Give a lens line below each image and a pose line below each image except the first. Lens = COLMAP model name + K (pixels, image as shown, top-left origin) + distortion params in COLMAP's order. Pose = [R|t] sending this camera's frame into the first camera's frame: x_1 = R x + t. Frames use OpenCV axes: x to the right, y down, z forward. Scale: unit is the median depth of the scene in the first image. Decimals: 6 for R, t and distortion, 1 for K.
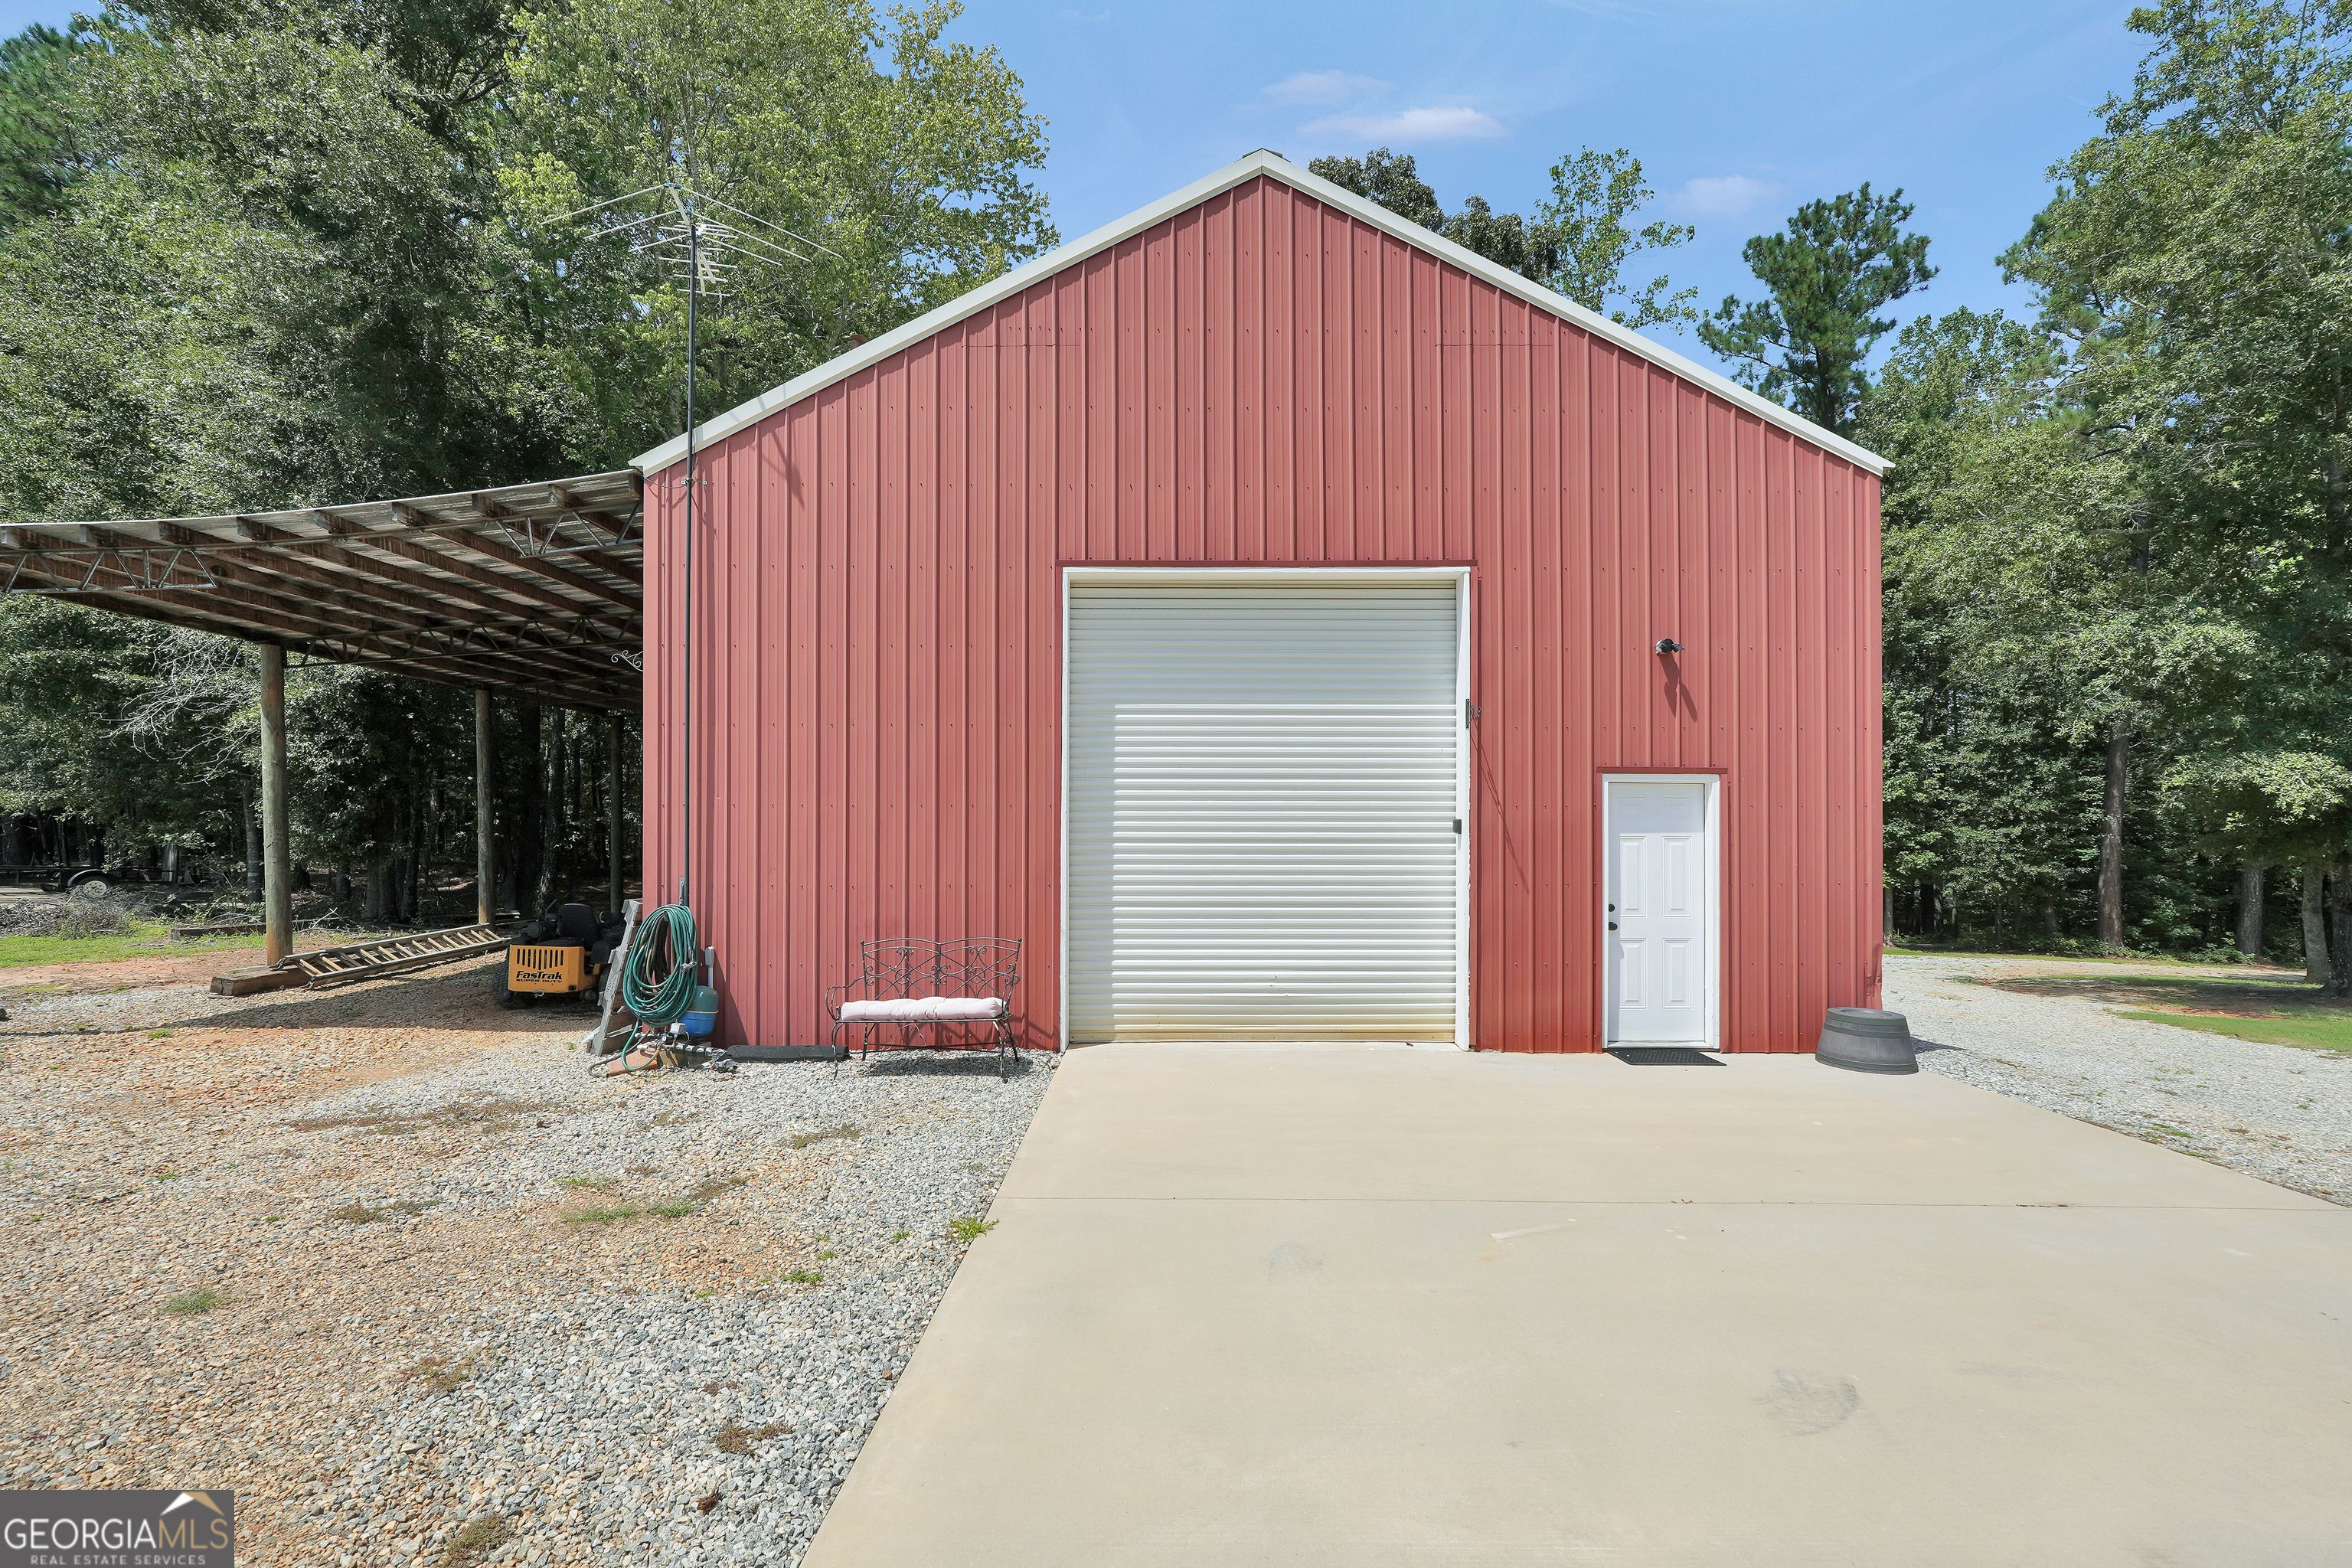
lens RADIAL K [[994.7, 0, 1164.3], [0, 994.7, 786.1], [0, 0, 1]] dist [-0.019568, 0.008157]
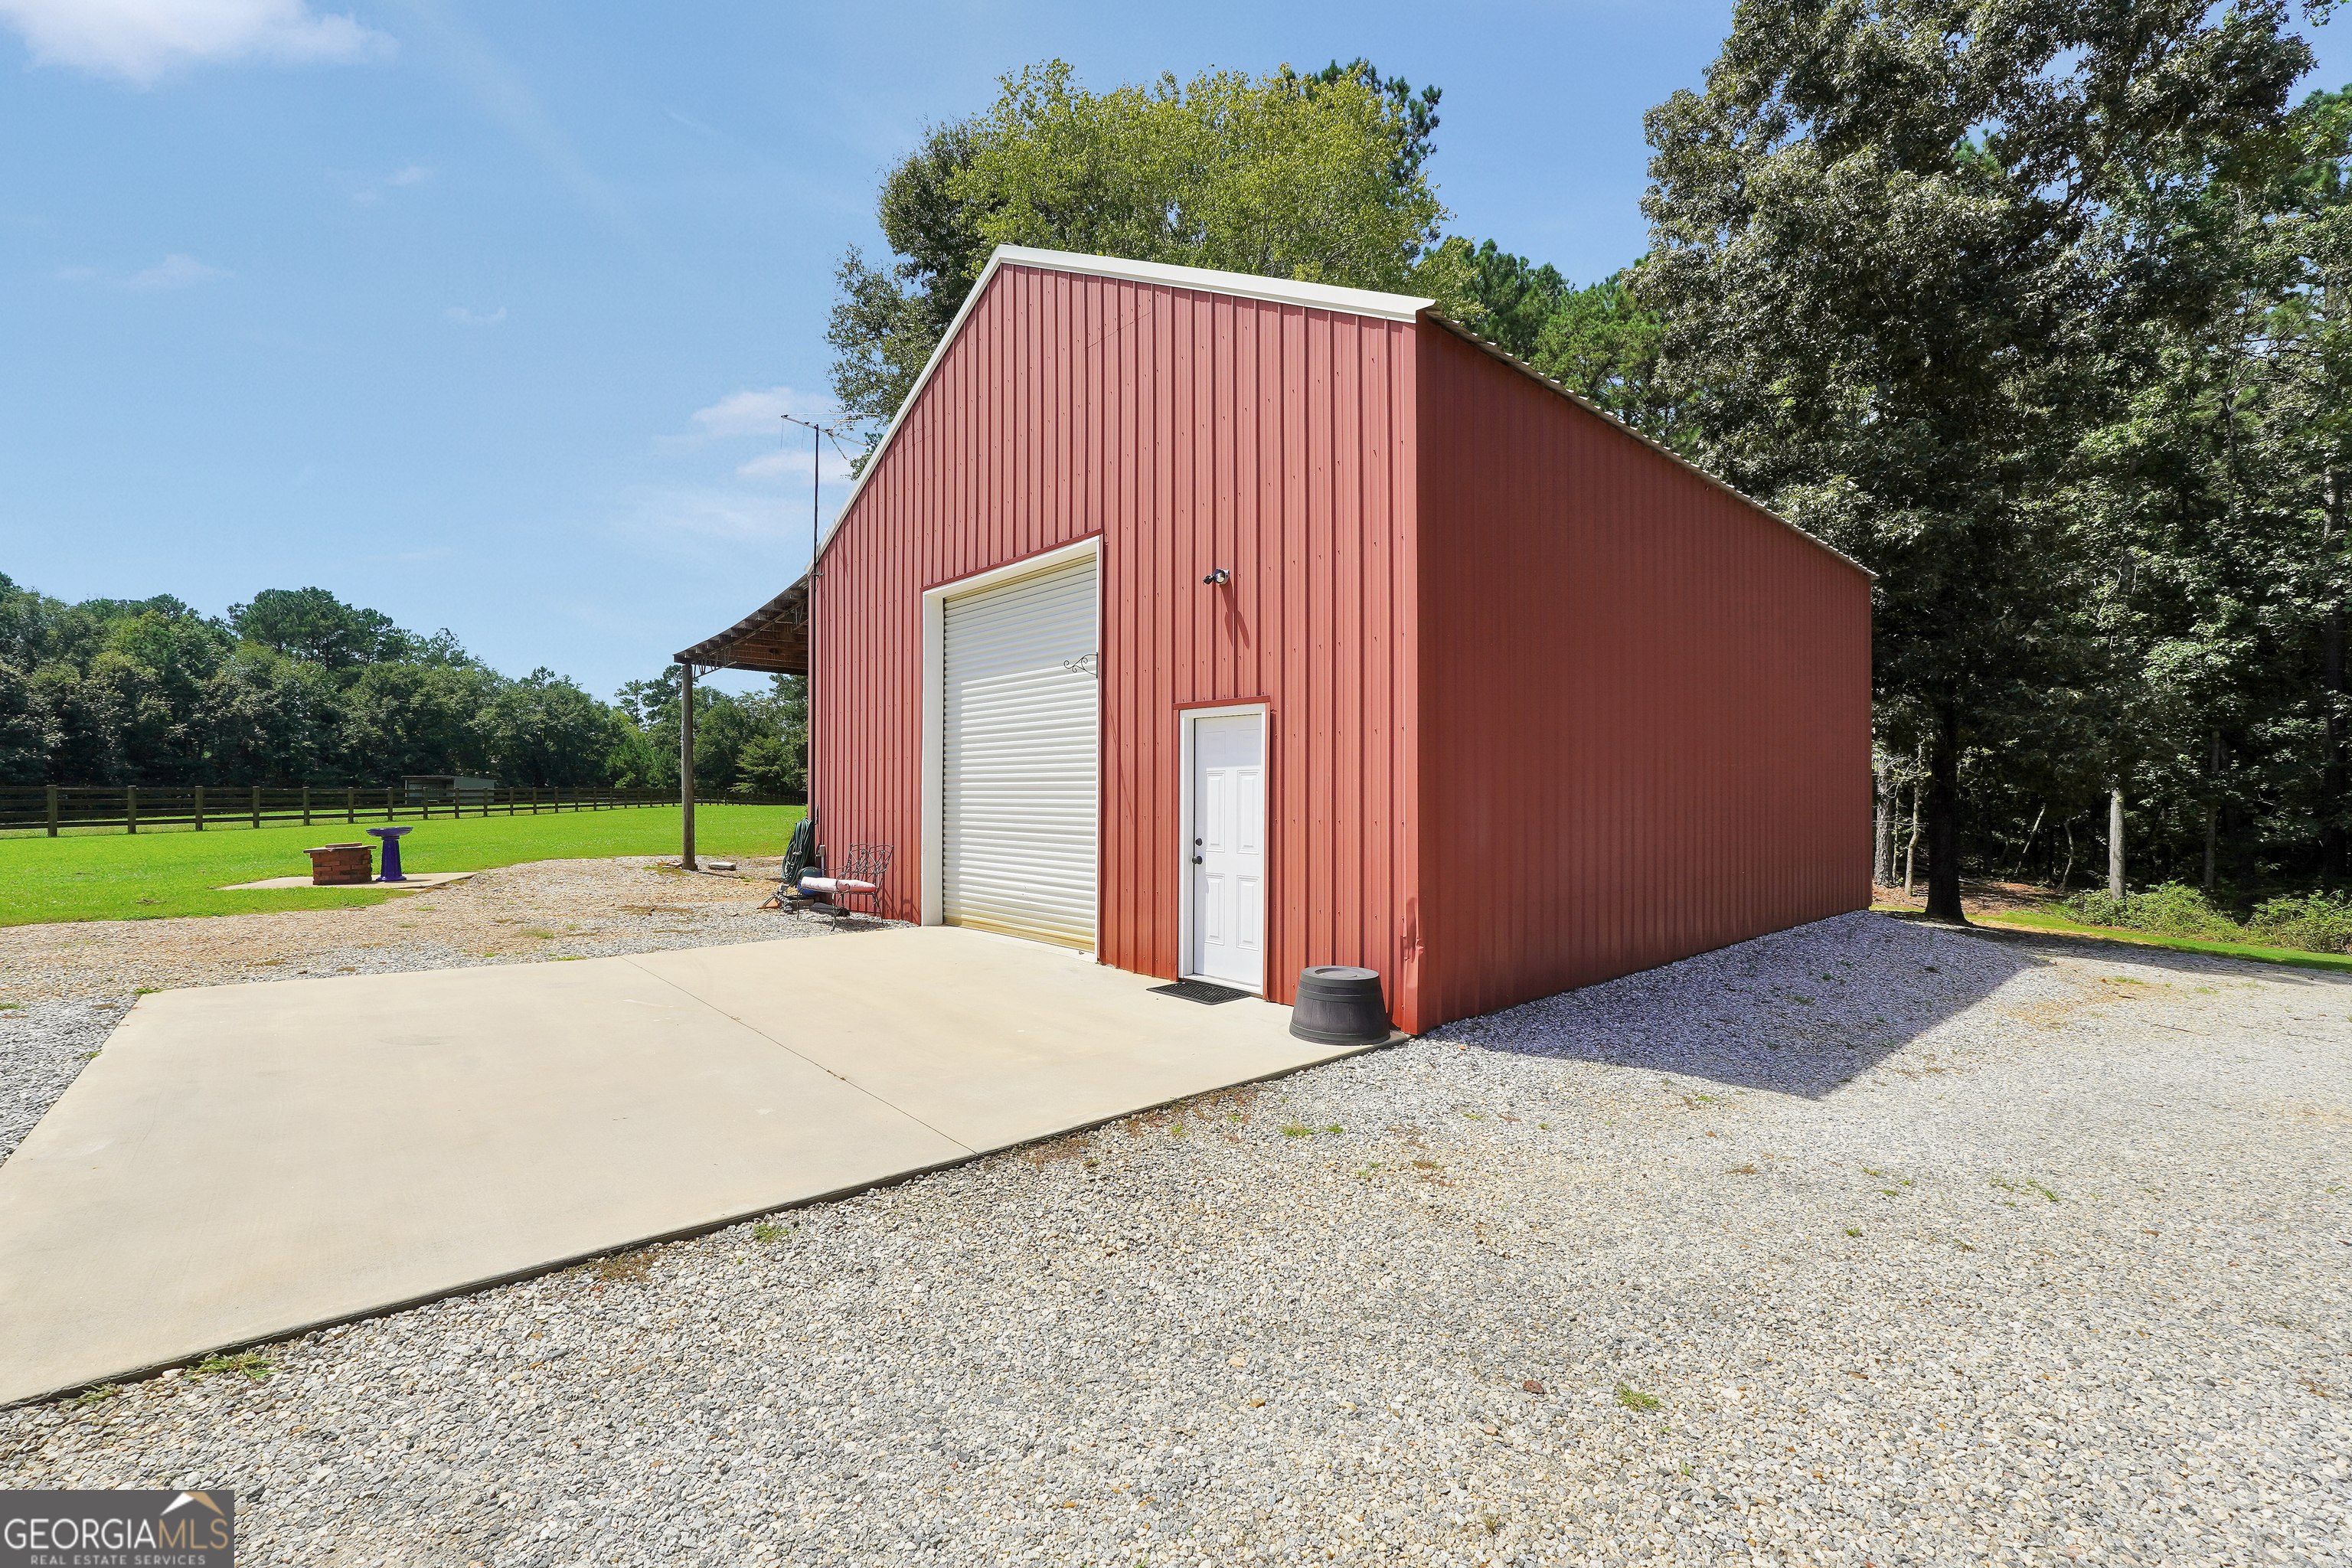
lens RADIAL K [[994.7, 0, 1164.3], [0, 994.7, 786.1], [0, 0, 1]] dist [-0.019568, 0.008157]
pose [[0.661746, -0.006800, -0.749697, 1.206214], [0.002725, 0.999974, -0.006664, 0.073315], [0.749723, 0.002367, 0.661747, 0.303746]]
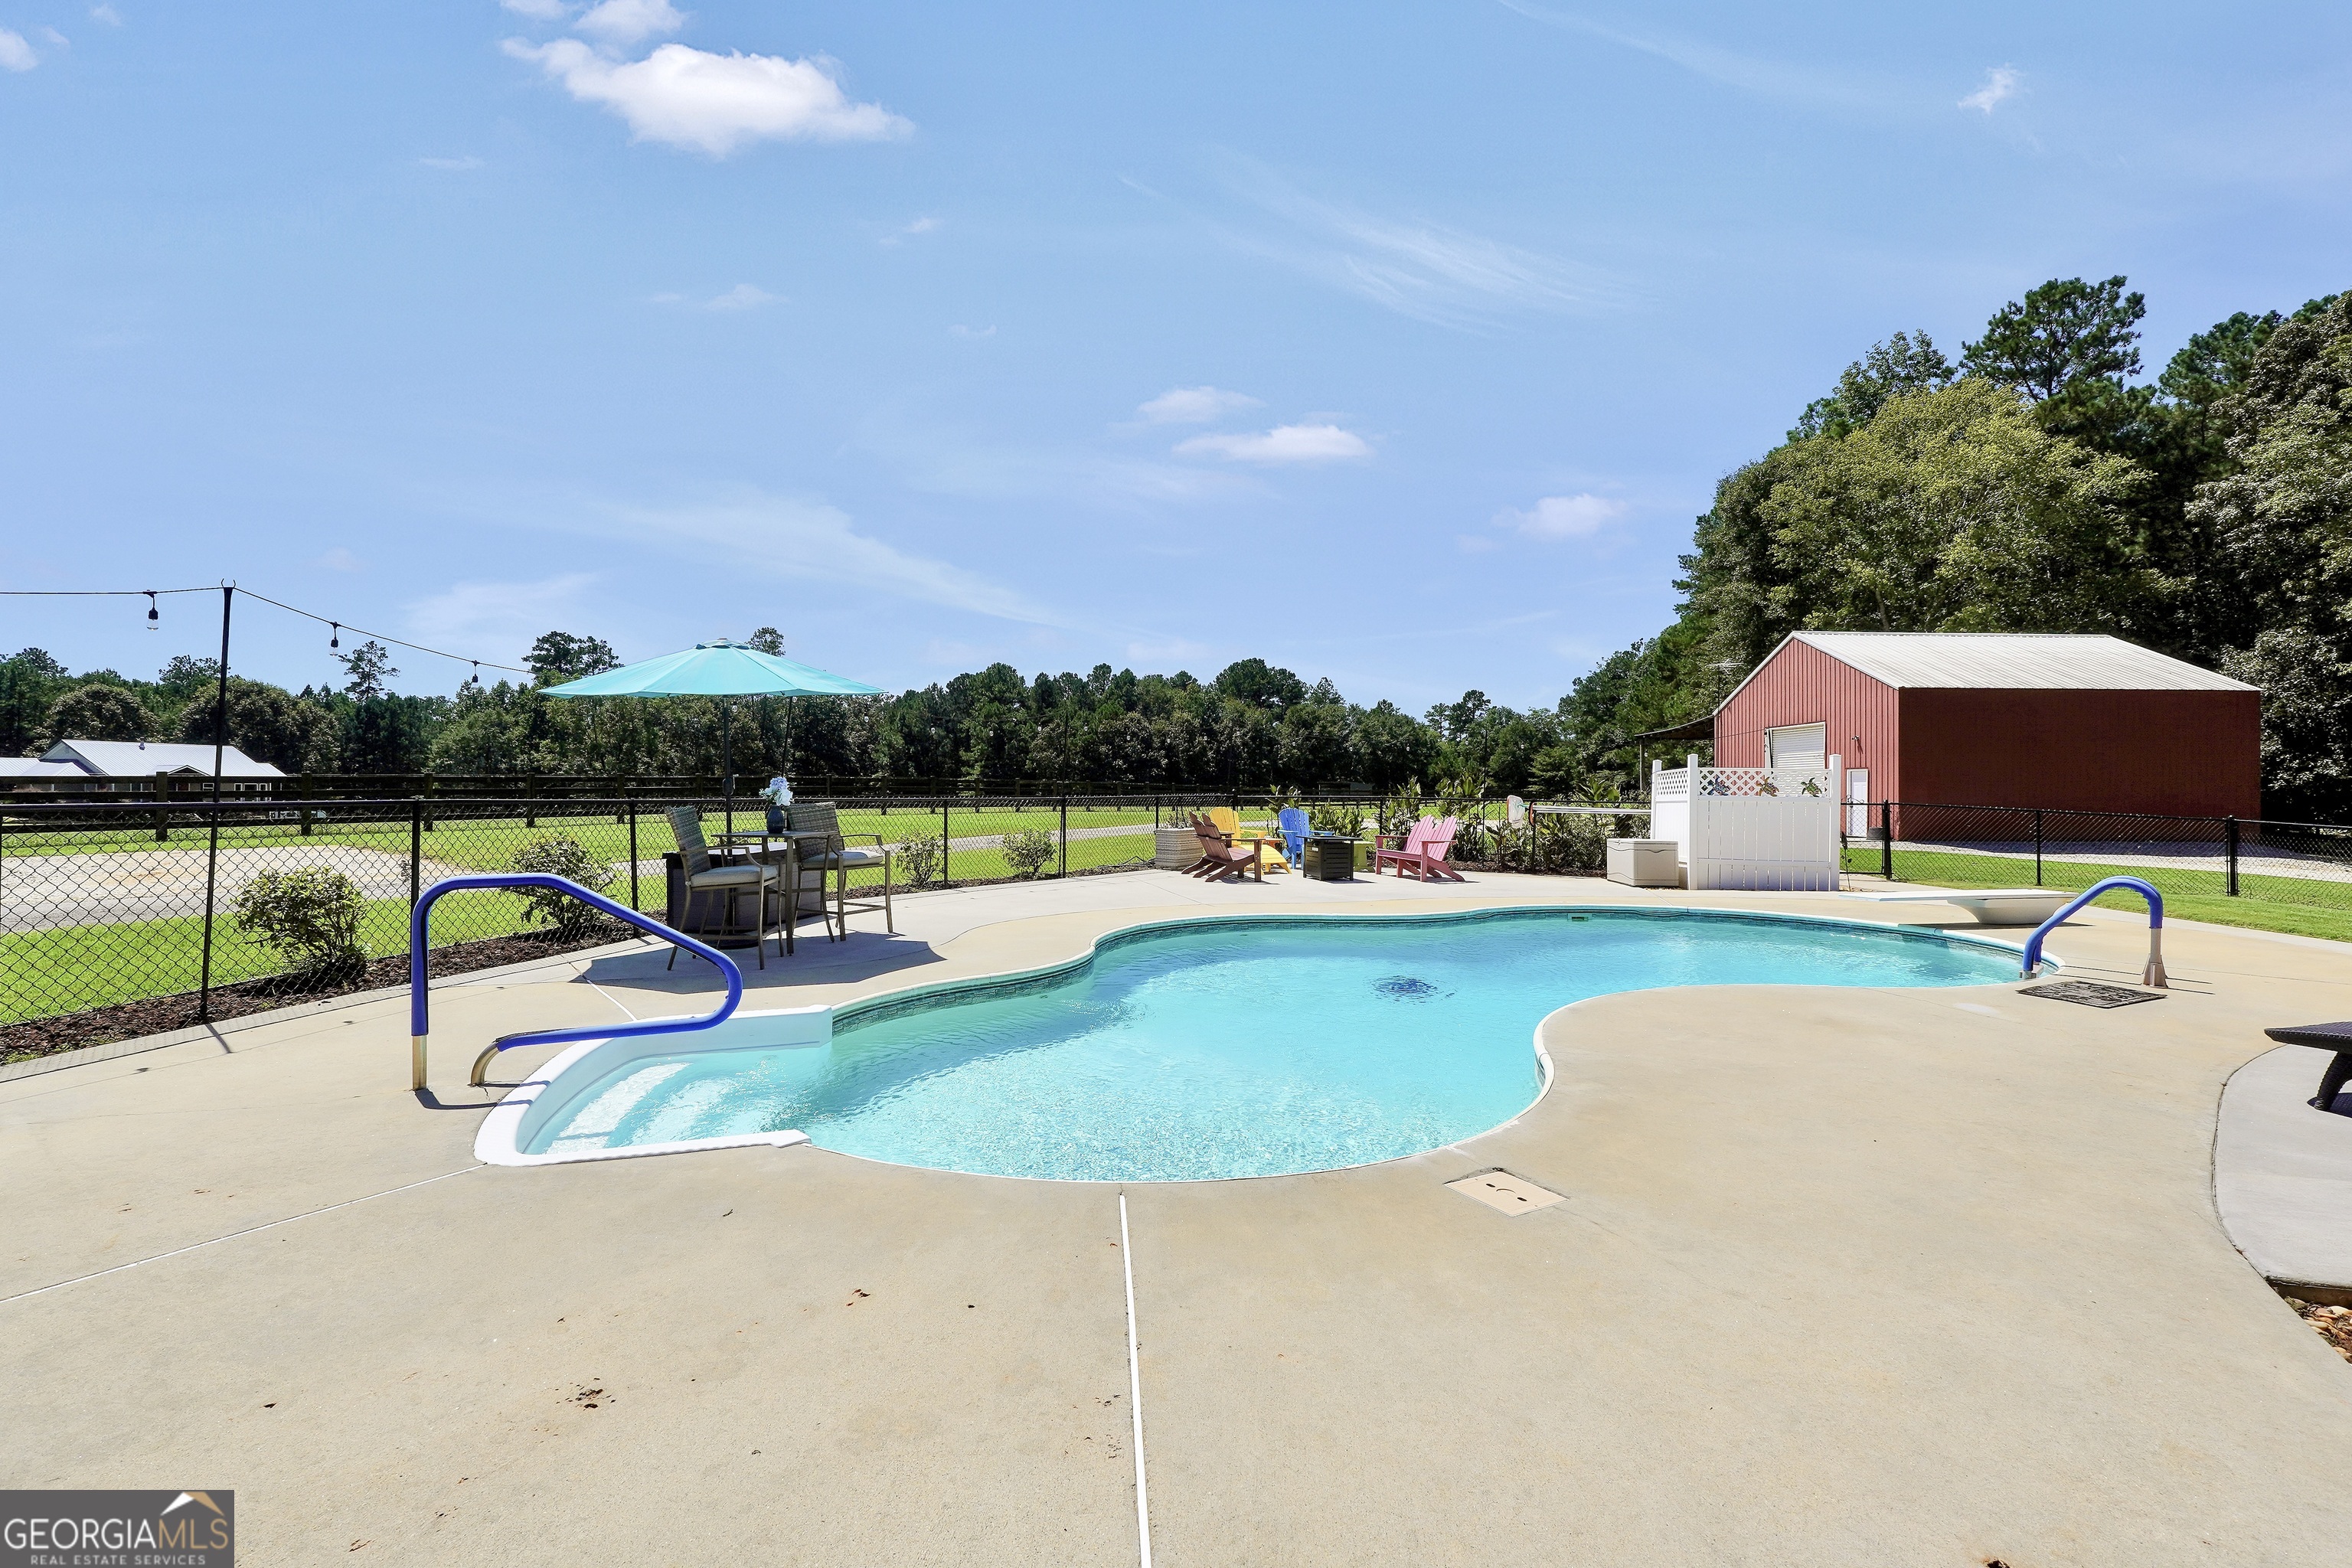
lens RADIAL K [[1002.6, 0, 1167.9], [0, 1002.6, 786.4], [0, 0, 1]] dist [-0.019702, 0.009717]
pose [[0.016038, -0.009521, -0.999826, 4.540136], [0.001252, 0.999954, -0.009502, 0.095944], [0.999871, -0.001100, 0.016049, -1.891537]]
